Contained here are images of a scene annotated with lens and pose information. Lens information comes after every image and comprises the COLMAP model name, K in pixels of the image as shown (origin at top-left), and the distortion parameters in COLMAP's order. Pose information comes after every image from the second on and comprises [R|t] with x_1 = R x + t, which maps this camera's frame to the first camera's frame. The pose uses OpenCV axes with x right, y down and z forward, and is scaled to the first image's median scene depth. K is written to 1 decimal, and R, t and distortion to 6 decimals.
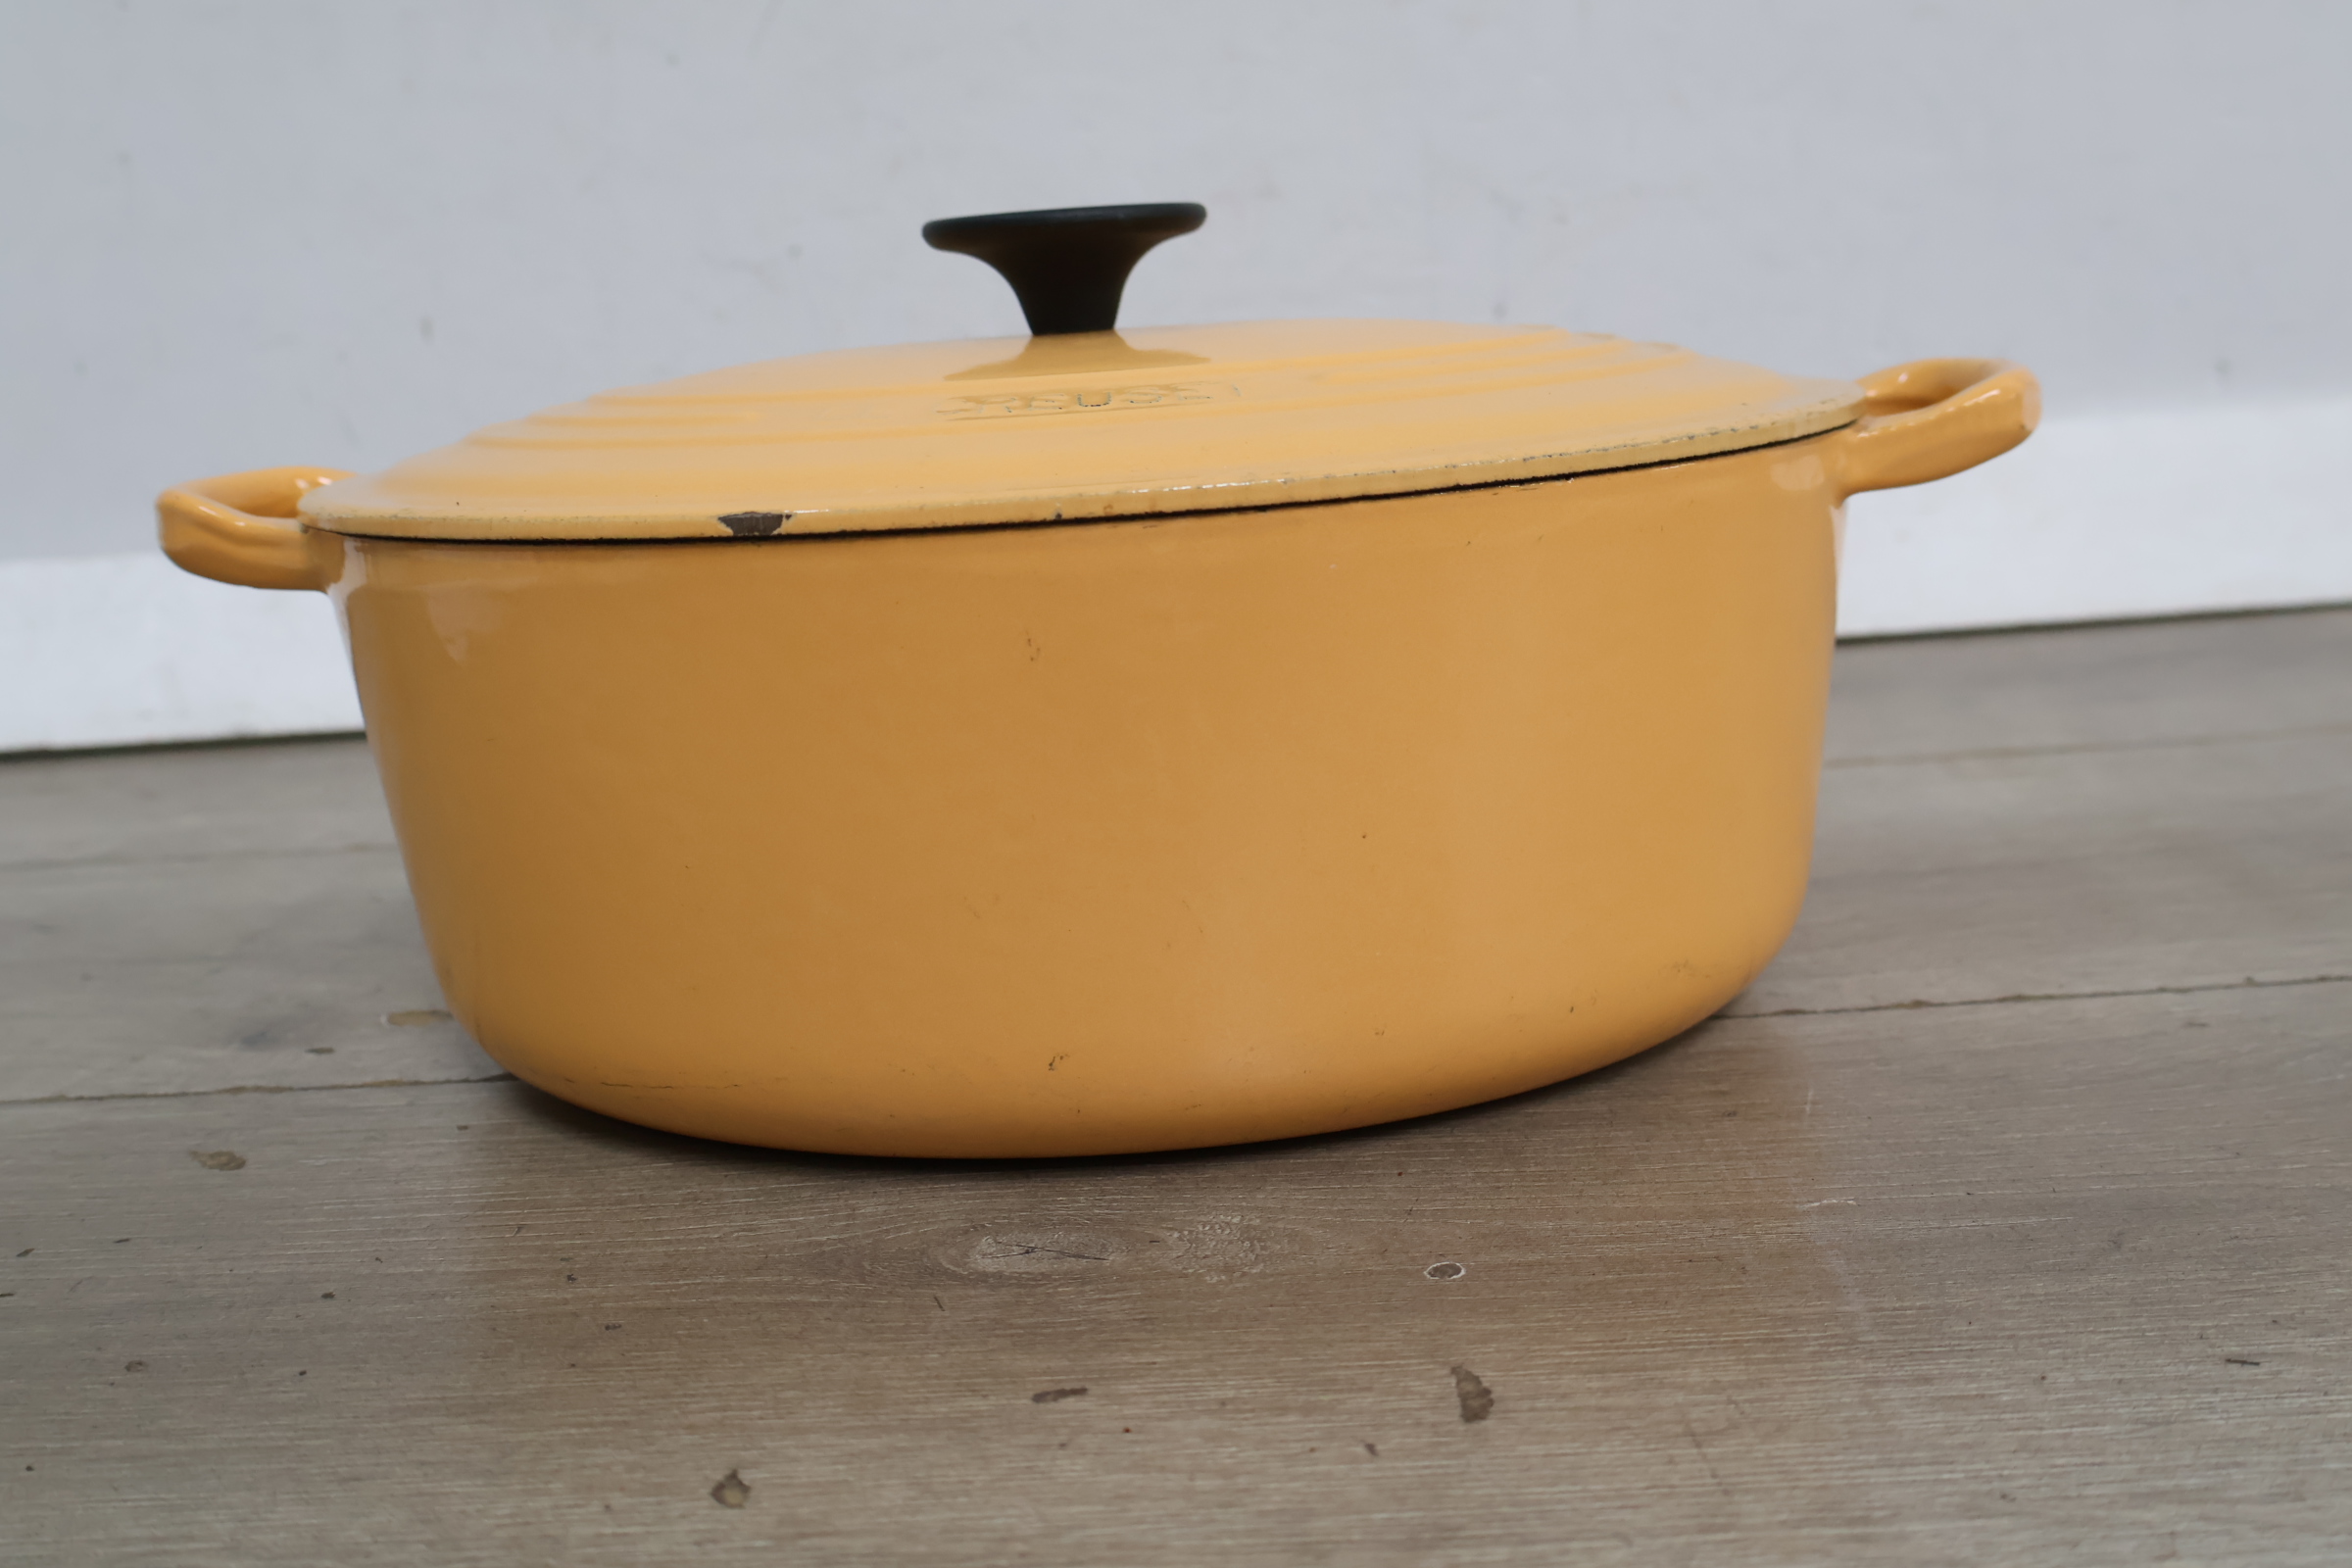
lens RADIAL K [[2260.9, 0, 1173.4], [0, 2260.9, 778.1], [0, 0, 1]] dist [0.011203, 0.008446]
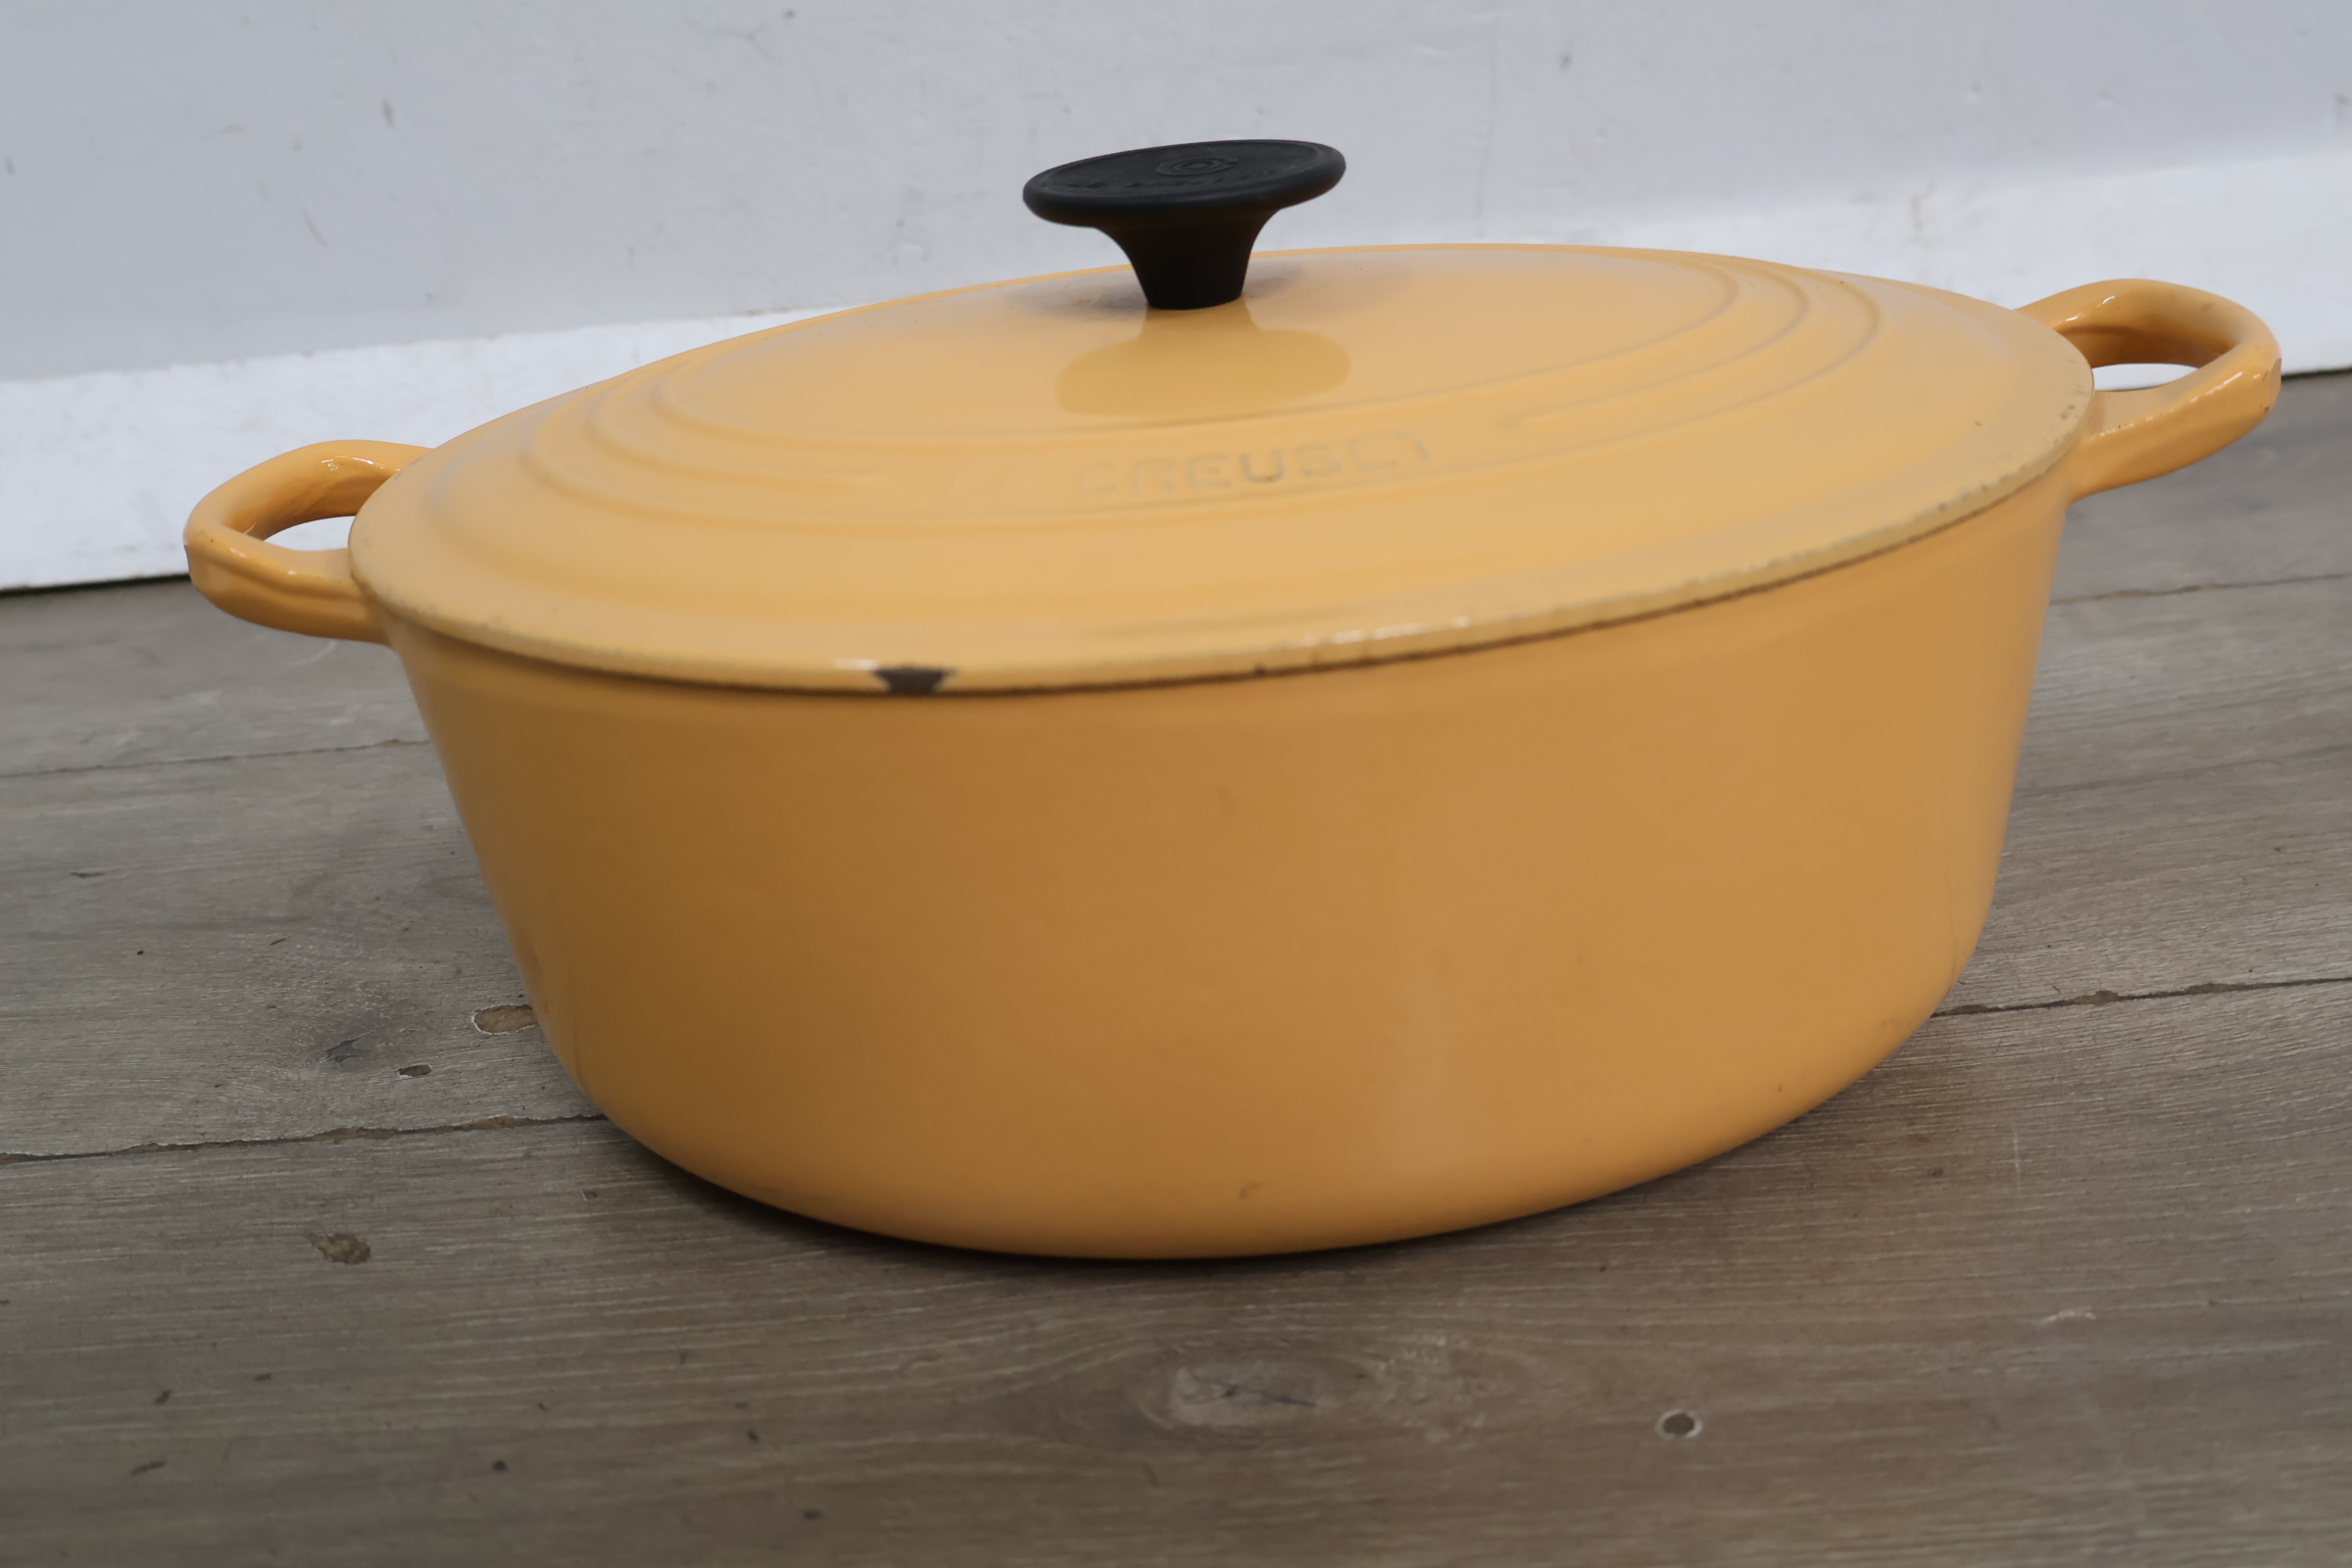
lens RADIAL K [[2254.0, 0, 1174.0], [0, 2254.0, 774.2], [0, 0, 1]] dist [0.001420, 0.026897]
pose [[0.999055, -0.038110, 0.020919, -0.092608], [0.033421, 0.981010, 0.191055, -0.217371], [-0.027803, -0.190175, 0.981356, 0.108184]]
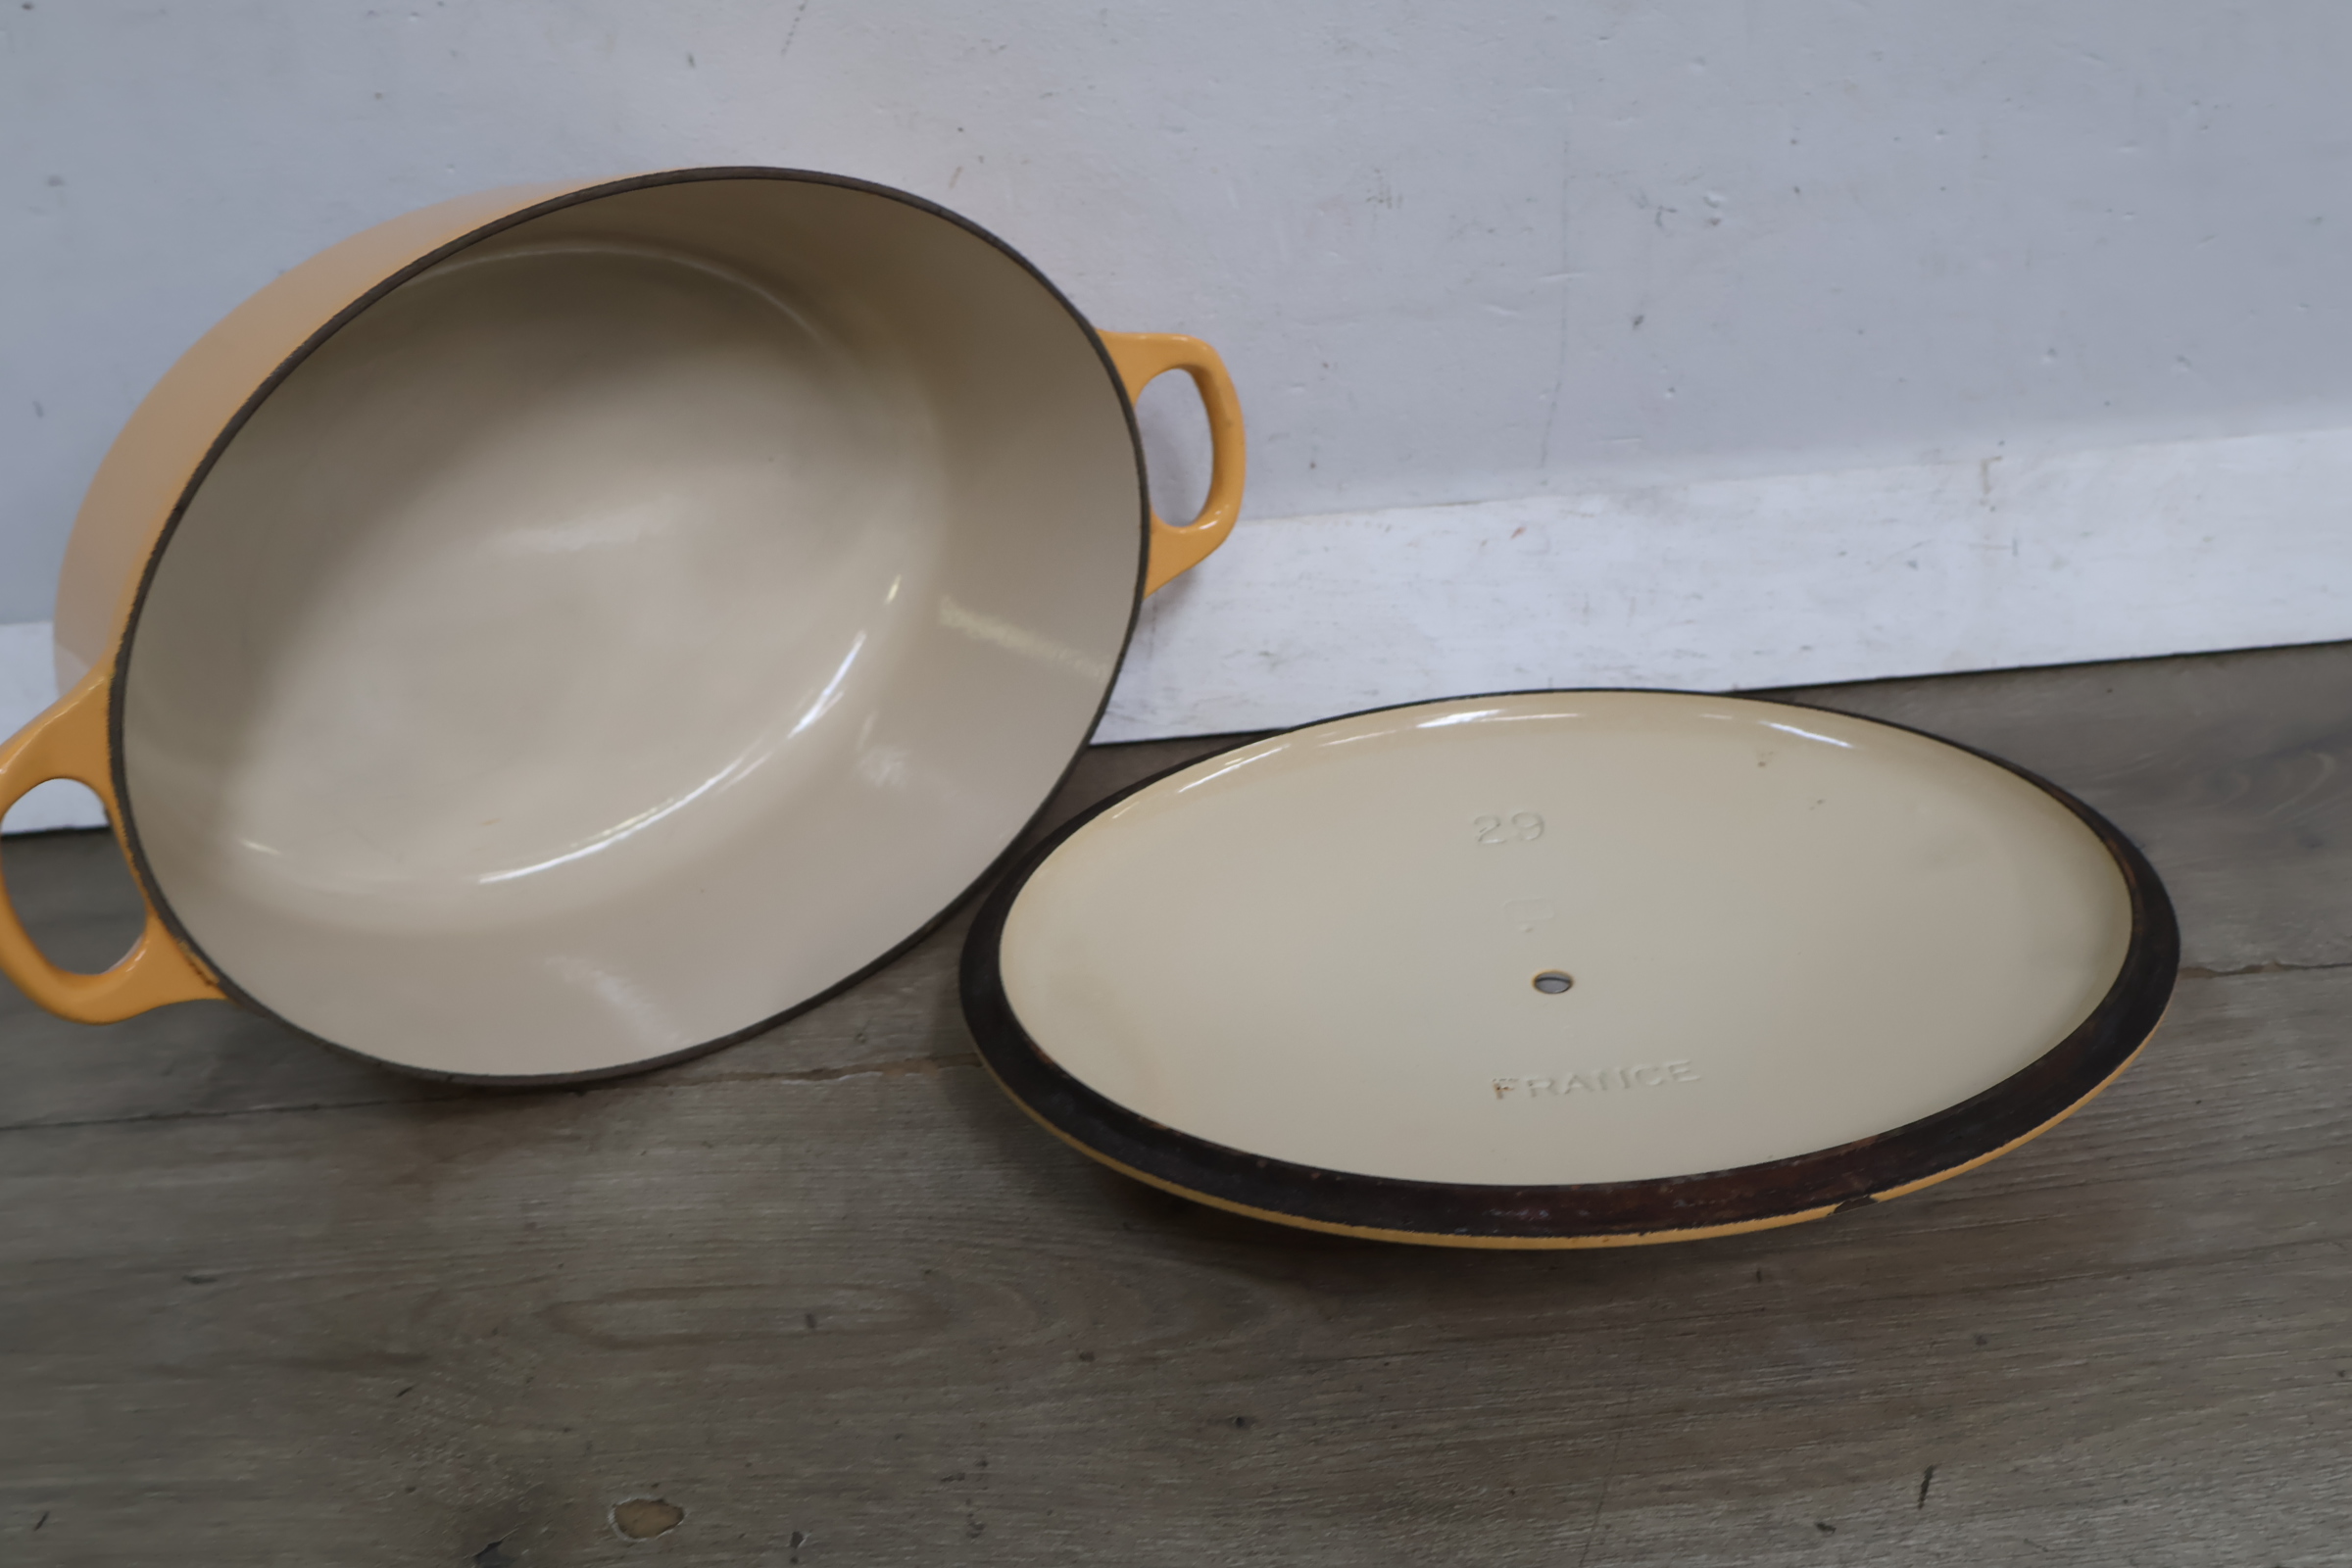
lens RADIAL K [[2335.2, 0, 1165.5], [0, 2335.2, 788.6], [0, 0, 1]] dist [0.002057, 0.021514]
pose [[0.998735, -0.035271, 0.035830, -0.173896], [0.023272, 0.956012, 0.292402, -0.644394], [-0.044568, -0.291199, 0.955624, 0.139428]]
